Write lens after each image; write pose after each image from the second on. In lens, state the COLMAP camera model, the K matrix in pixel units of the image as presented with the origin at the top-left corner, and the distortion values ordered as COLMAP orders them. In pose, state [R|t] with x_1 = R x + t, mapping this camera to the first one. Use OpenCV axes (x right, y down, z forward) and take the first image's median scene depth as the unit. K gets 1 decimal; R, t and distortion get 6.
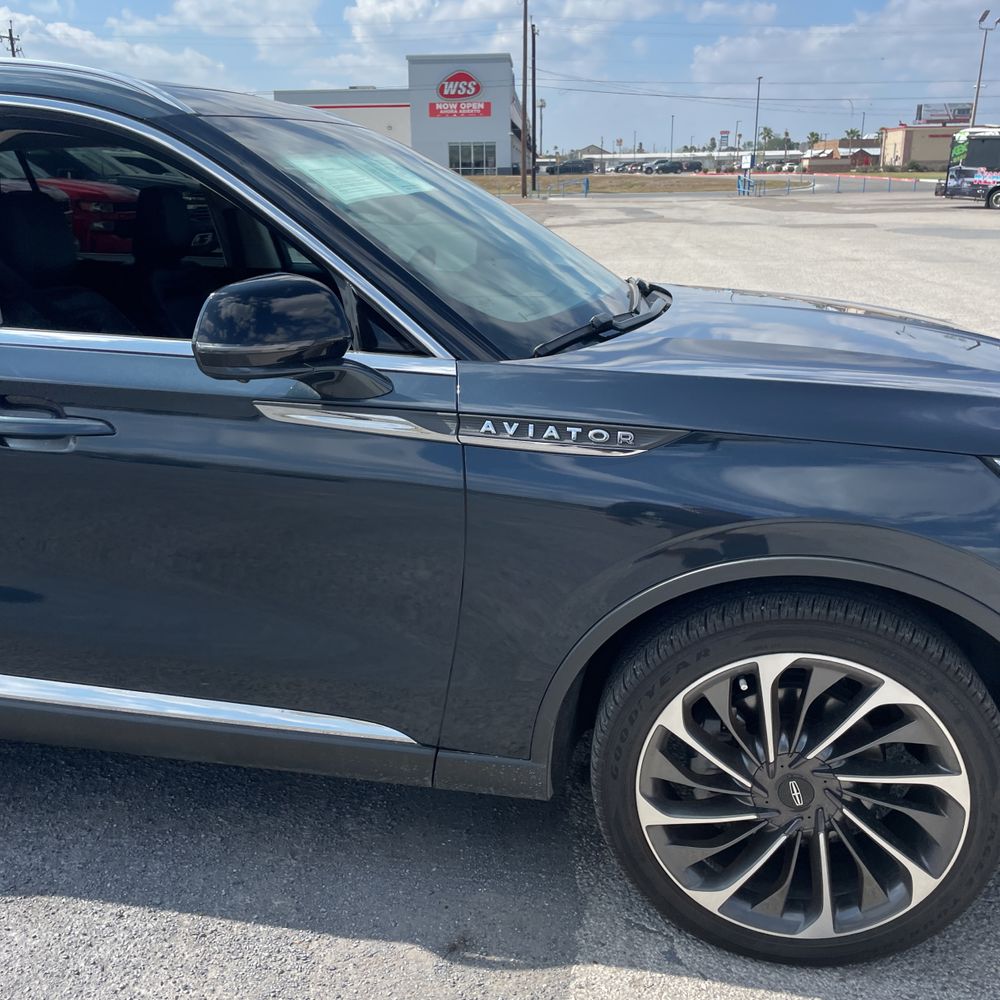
lens RADIAL K [[1023.7, 0, 521.0], [0, 1023.7, 470.2], [0, 0, 1]] dist [0.034662, 0.000000]
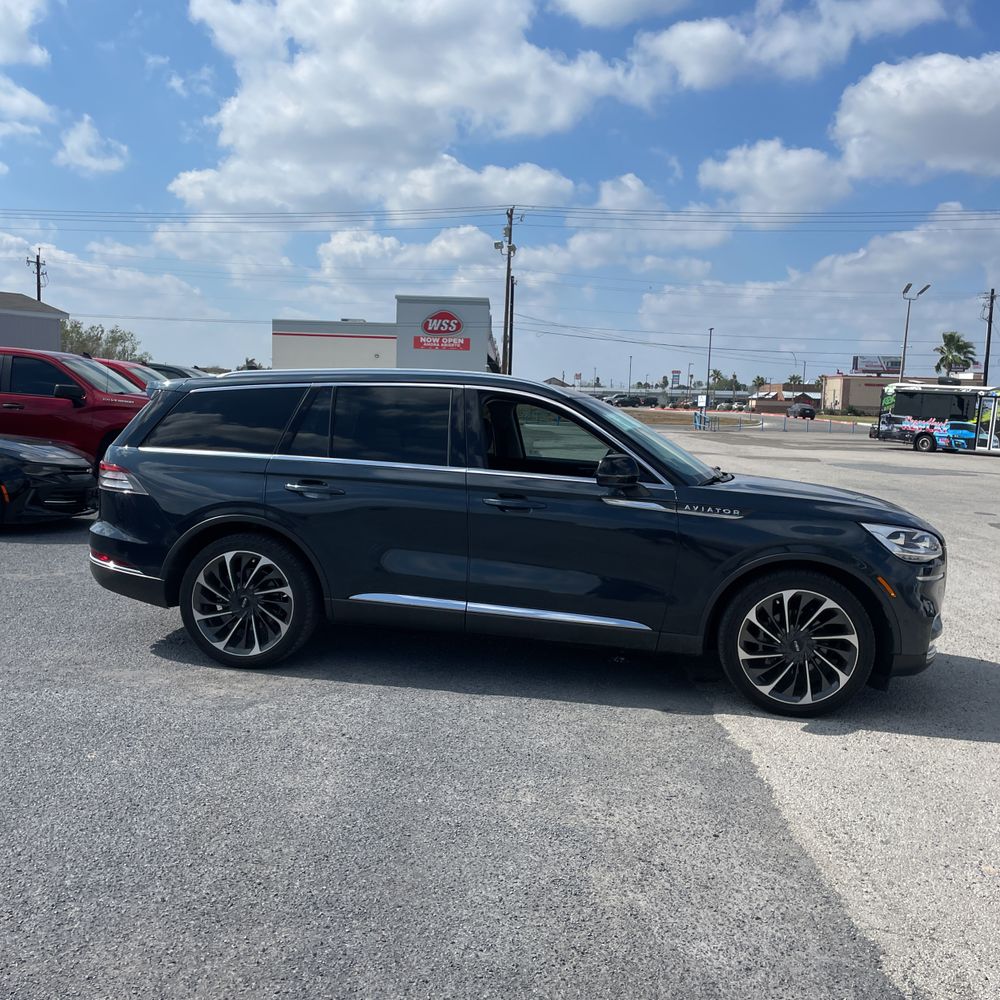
lens RADIAL K [[1023.7, 0, 506.4], [0, 1023.7, 478.8], [0, 0, 1]] dist [0.034662, 0.000000]
pose [[0.998559, 0.041576, 0.033933, -0.038559], [-0.033813, 0.978435, -0.203770, 0.028868], [-0.041673, 0.202329, 0.978430, -0.108568]]
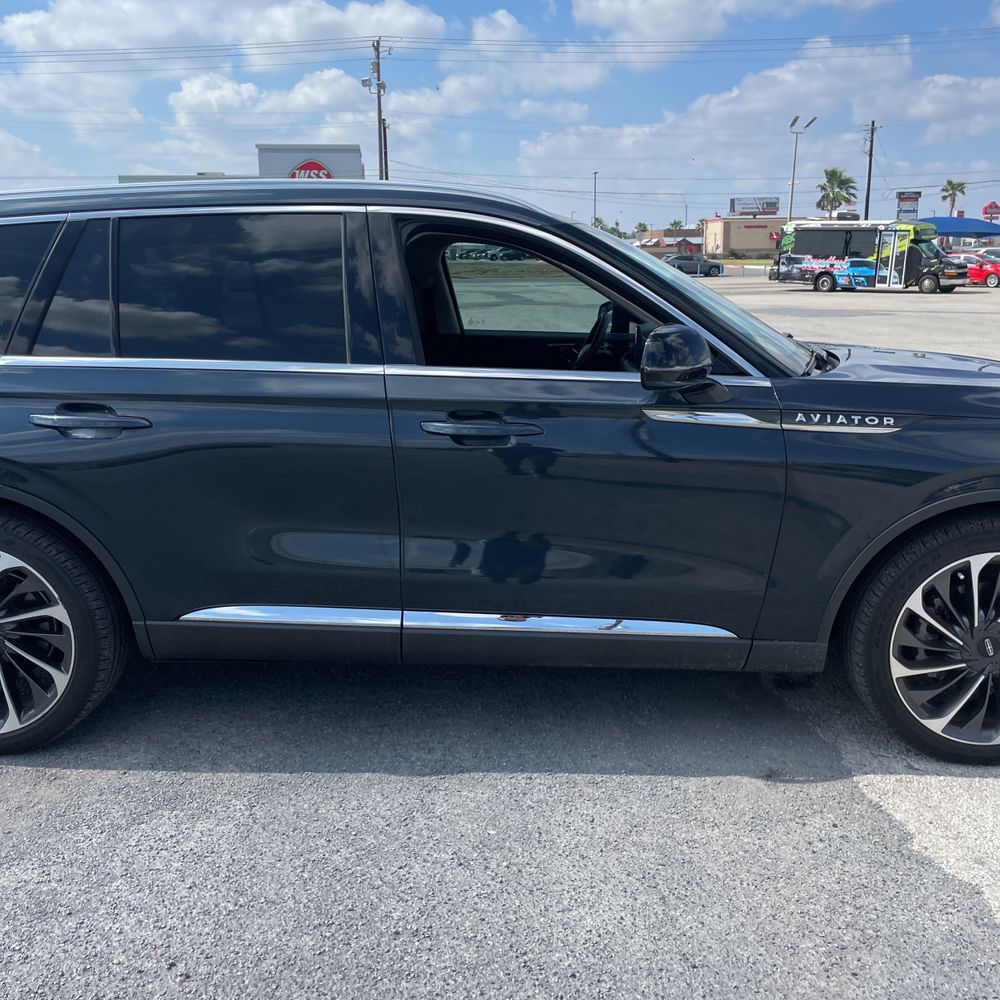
lens RADIAL K [[1023.7, 0, 527.6], [0, 1023.7, 470.8], [0, 0, 1]] dist [0.034662, 0.000000]
pose [[0.986606, -0.031793, 0.159994, -0.041876], [0.044137, 0.996266, -0.074199, 0.008215], [-0.157038, 0.080267, 0.984325, -0.028586]]
